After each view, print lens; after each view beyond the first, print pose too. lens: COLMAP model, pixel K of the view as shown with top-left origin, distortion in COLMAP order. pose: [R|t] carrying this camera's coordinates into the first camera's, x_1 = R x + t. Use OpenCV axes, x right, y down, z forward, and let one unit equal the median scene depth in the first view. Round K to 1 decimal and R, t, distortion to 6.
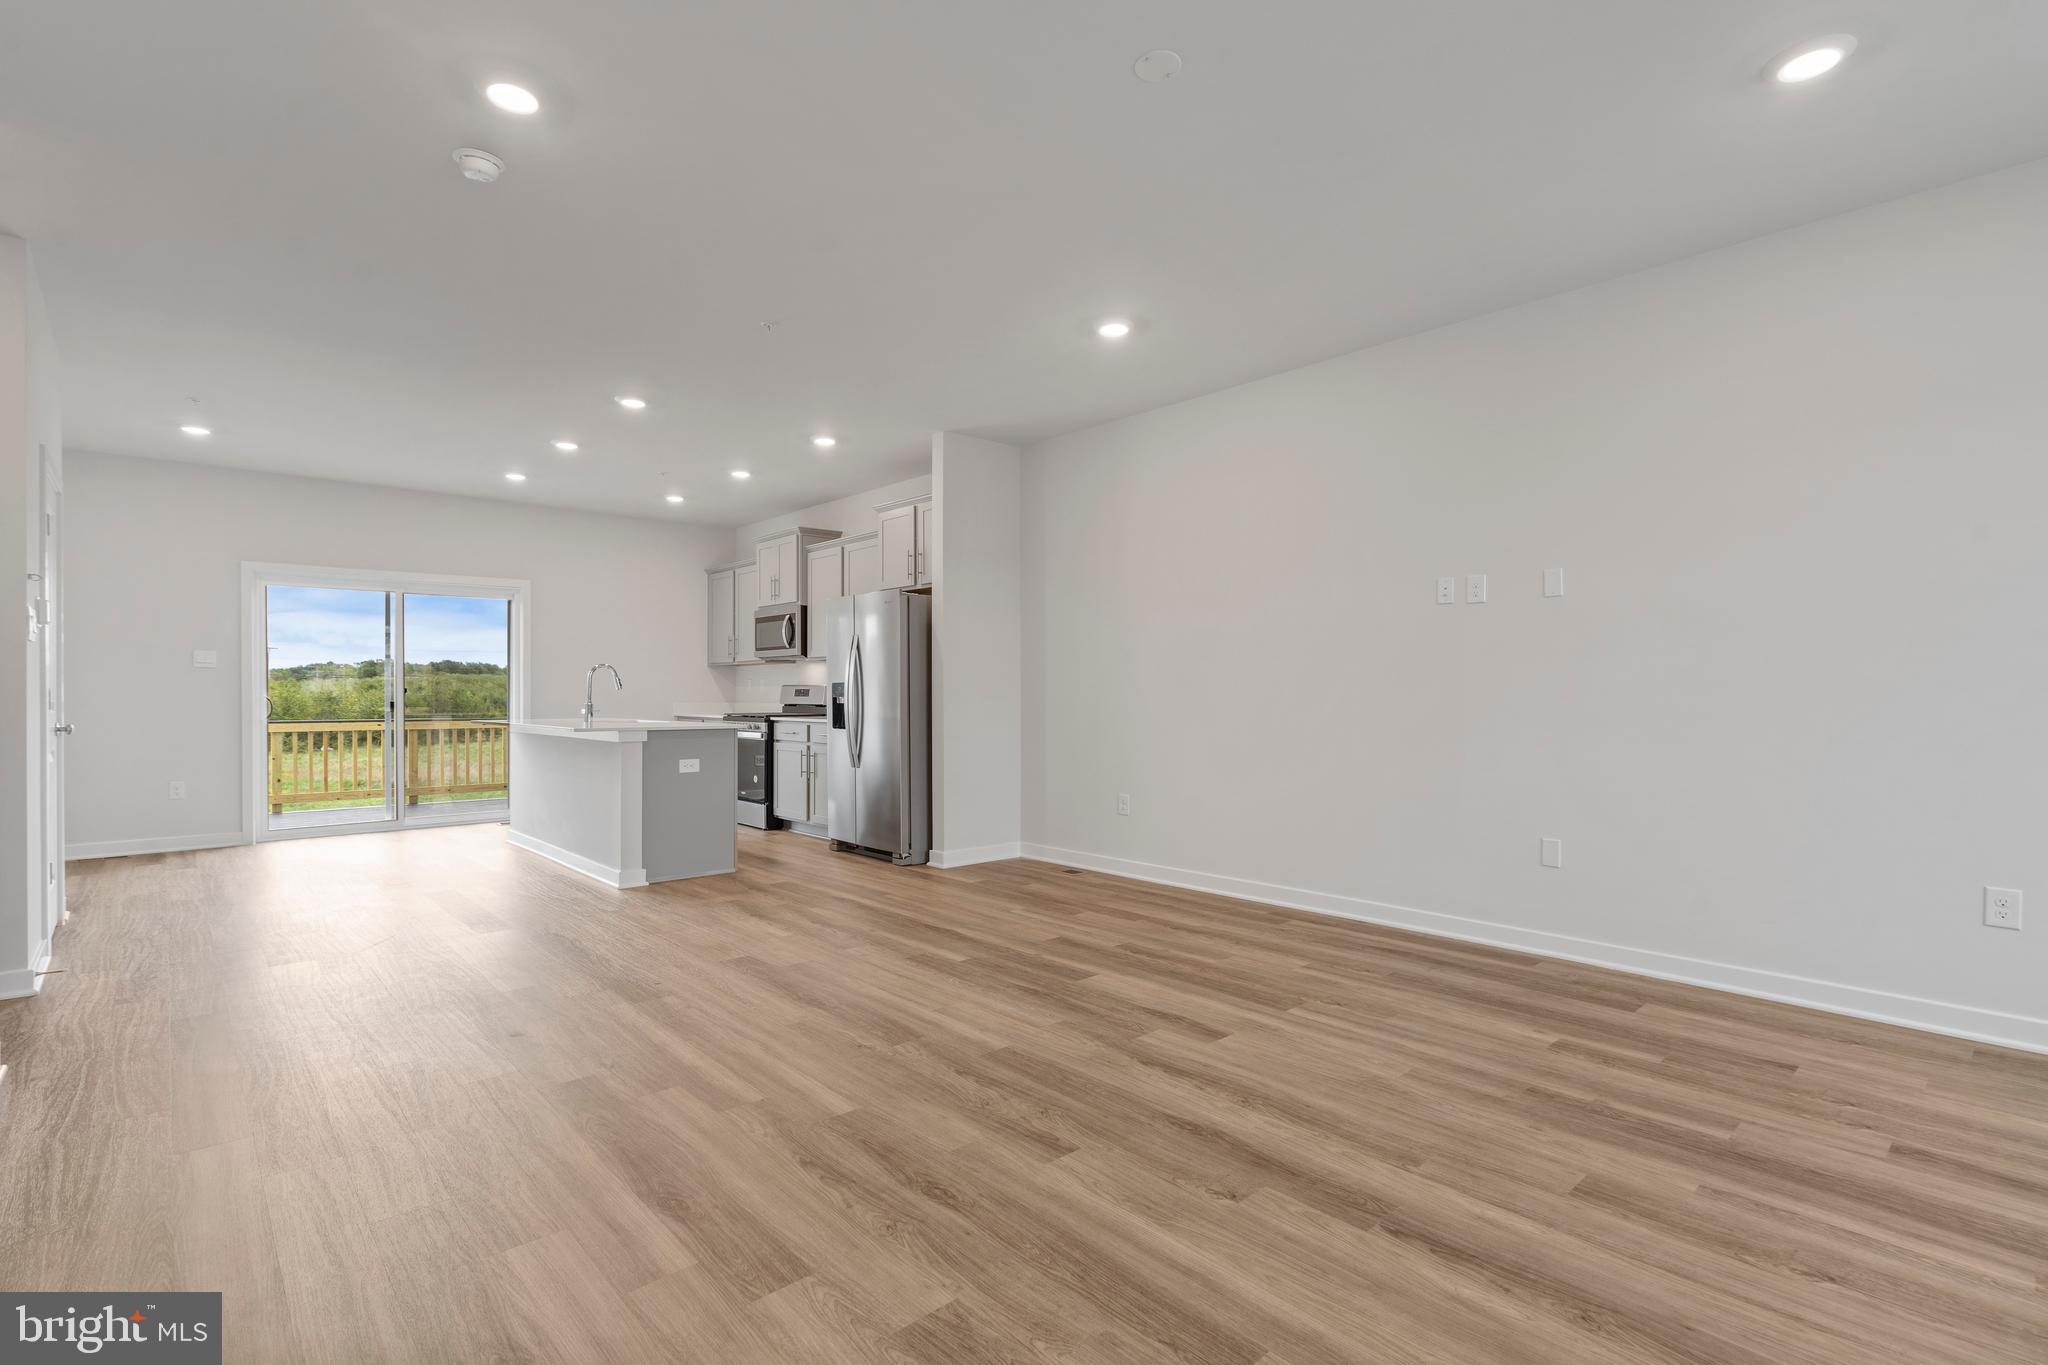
lens RADIAL K [[950.2, 0, 1030.8], [0, 950.2, 691.0], [0, 0, 1]] dist [-0.006743, 0.002279]
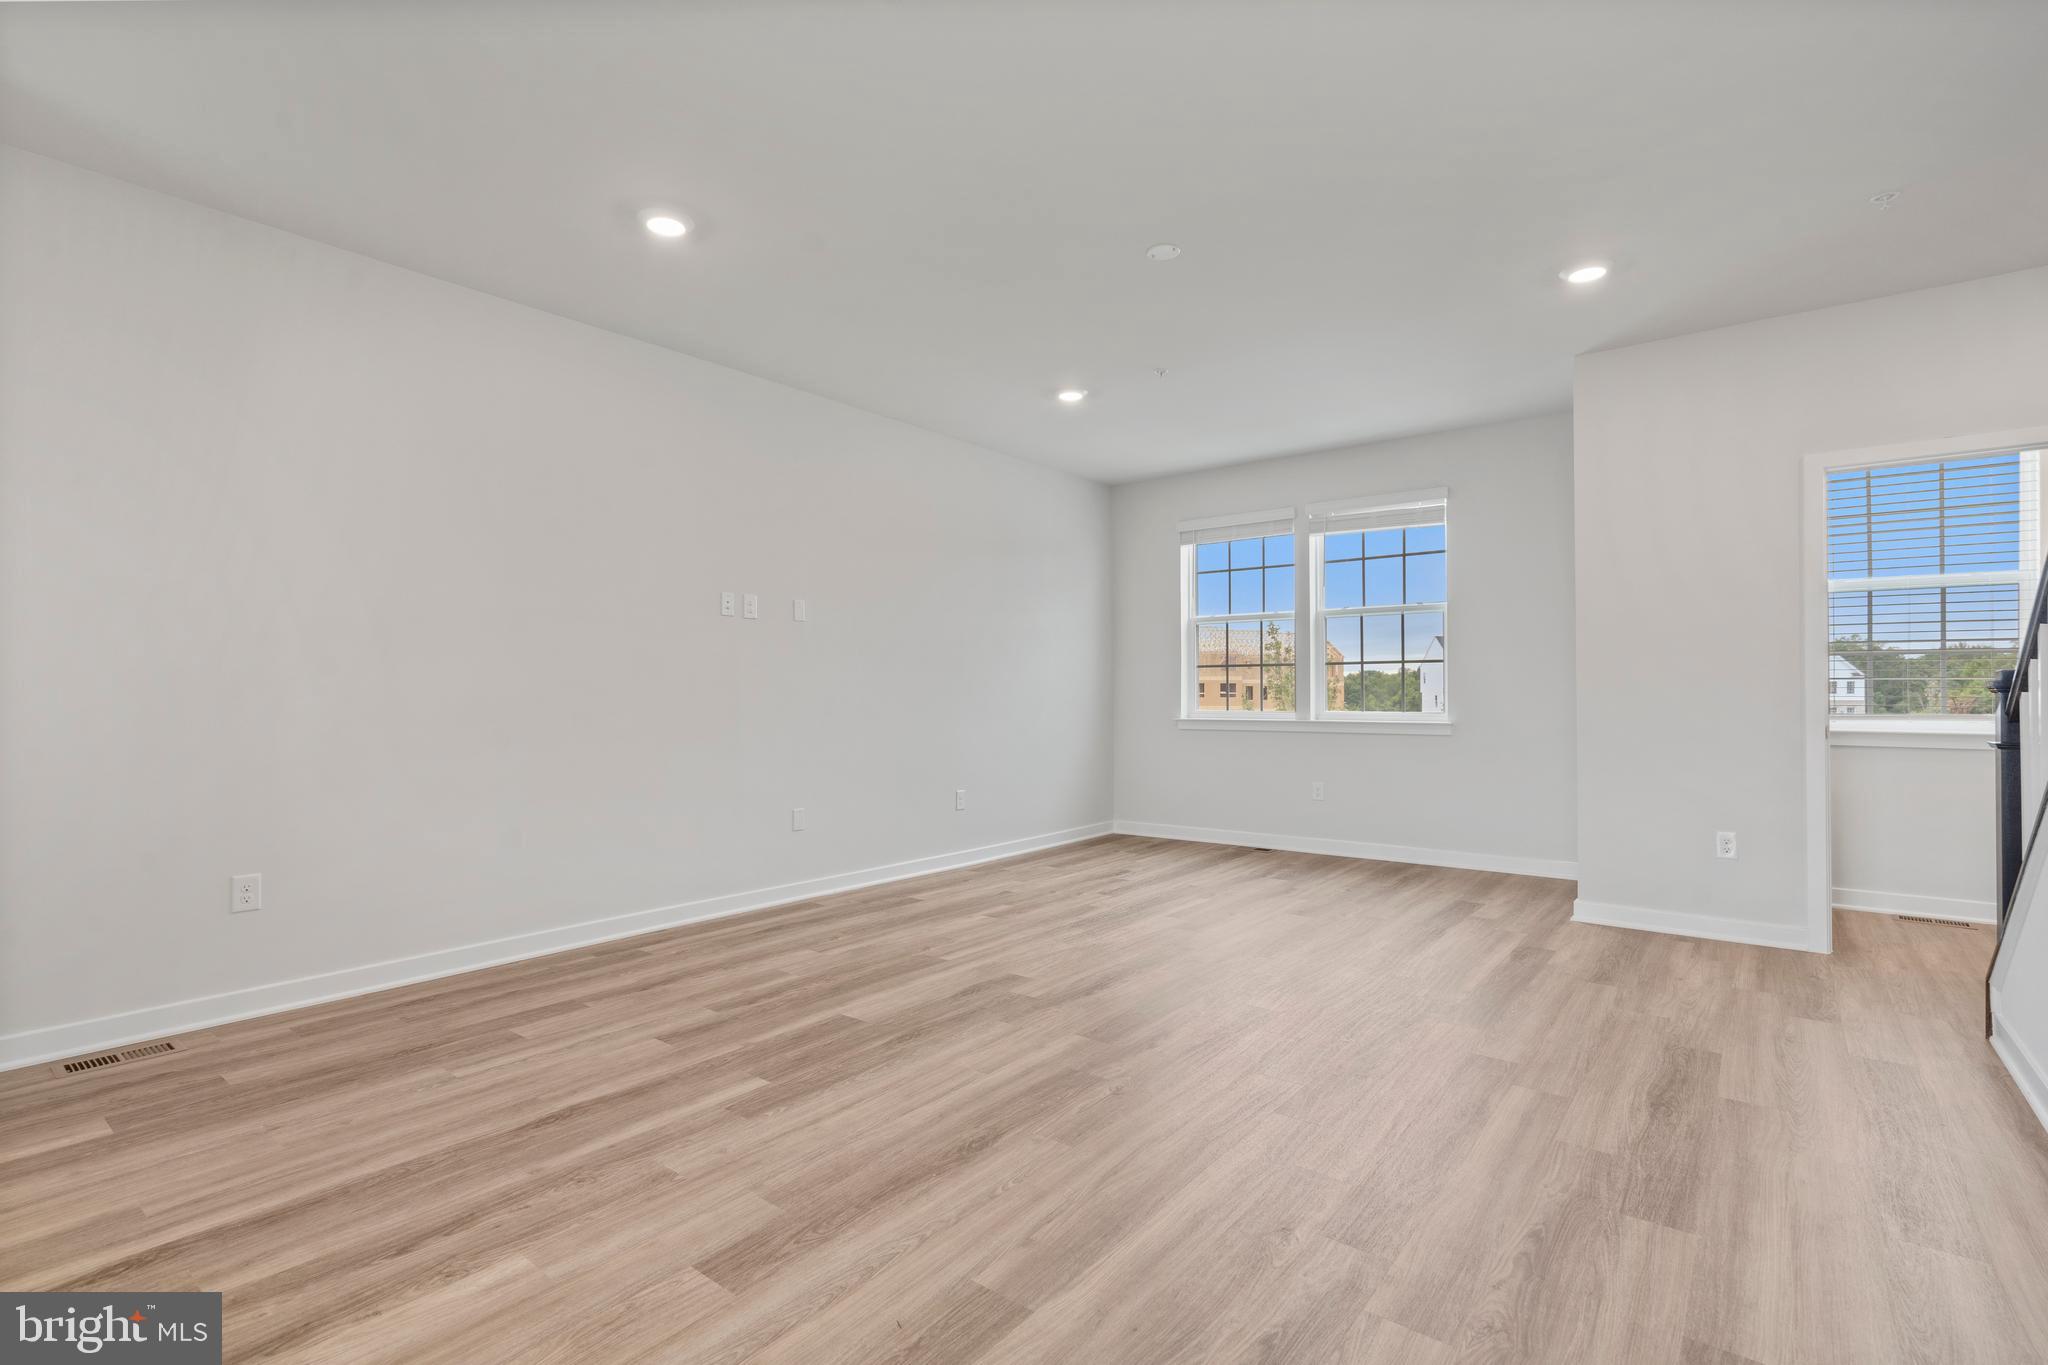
lens RADIAL K [[950.2, 0, 1009.6], [0, 950.2, 681.7], [0, 0, 1]] dist [-0.006743, 0.002279]
pose [[-0.150773, 0.013716, 0.988473, -0.910412], [0.000019, 0.999904, -0.013872, 0.000987], [-0.988568, -0.002073, -0.150759, 1.072071]]
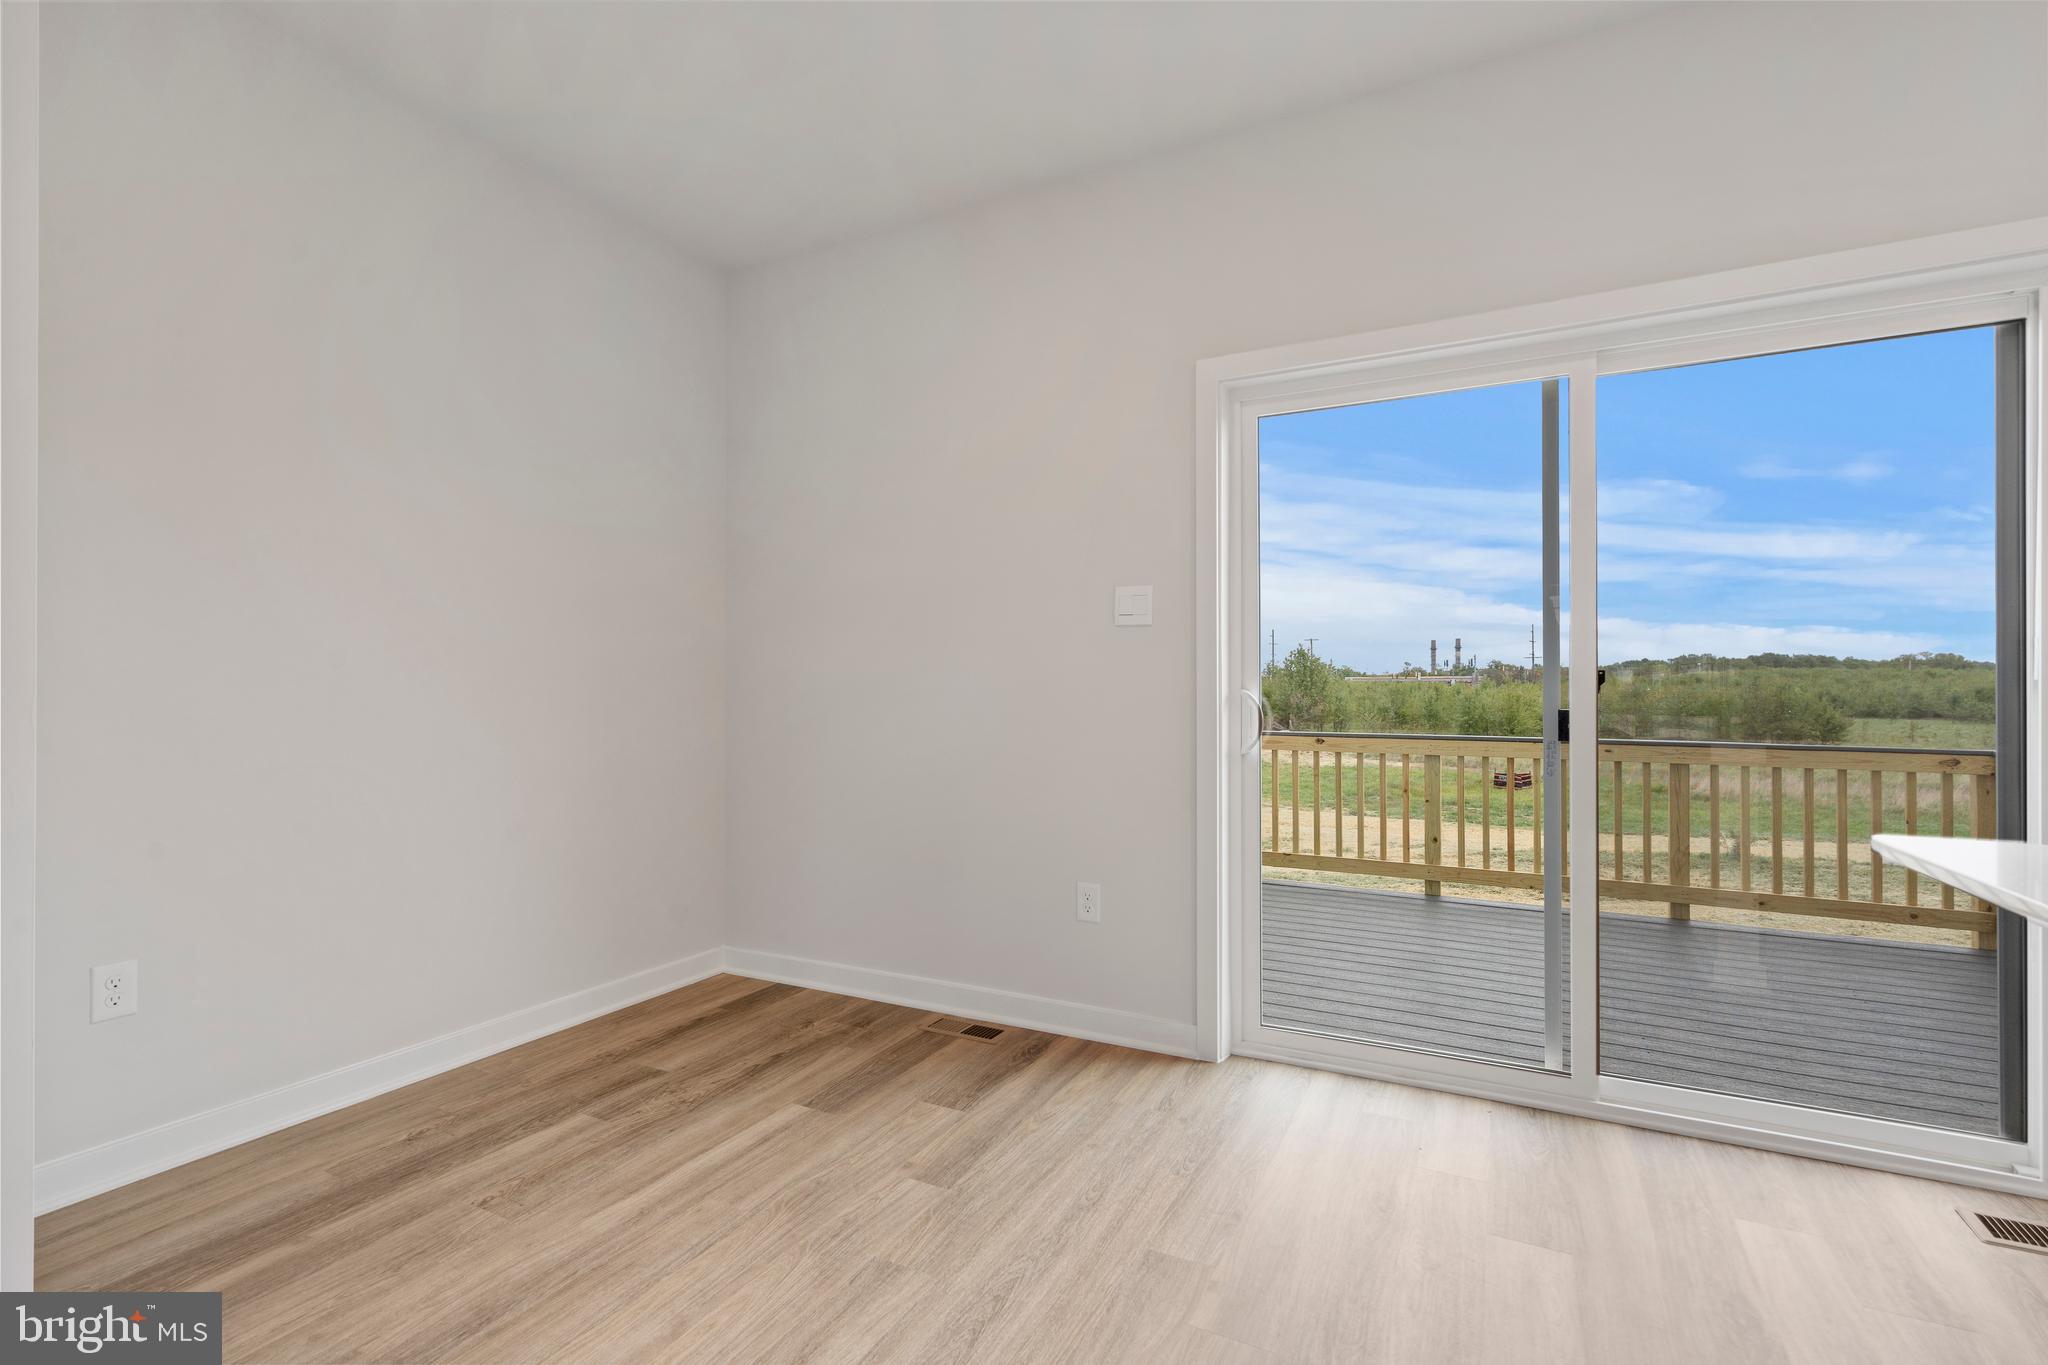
lens RADIAL K [[950.2, 0, 1019.3], [0, 950.2, 691.3], [0, 0, 1]] dist [-0.006743, 0.002279]
pose [[0.341682, 0.004343, -0.939806, -0.978551], [-0.000457, 0.999990, 0.004455, 0.006644], [0.939815, -0.001092, 0.341681, 1.622730]]
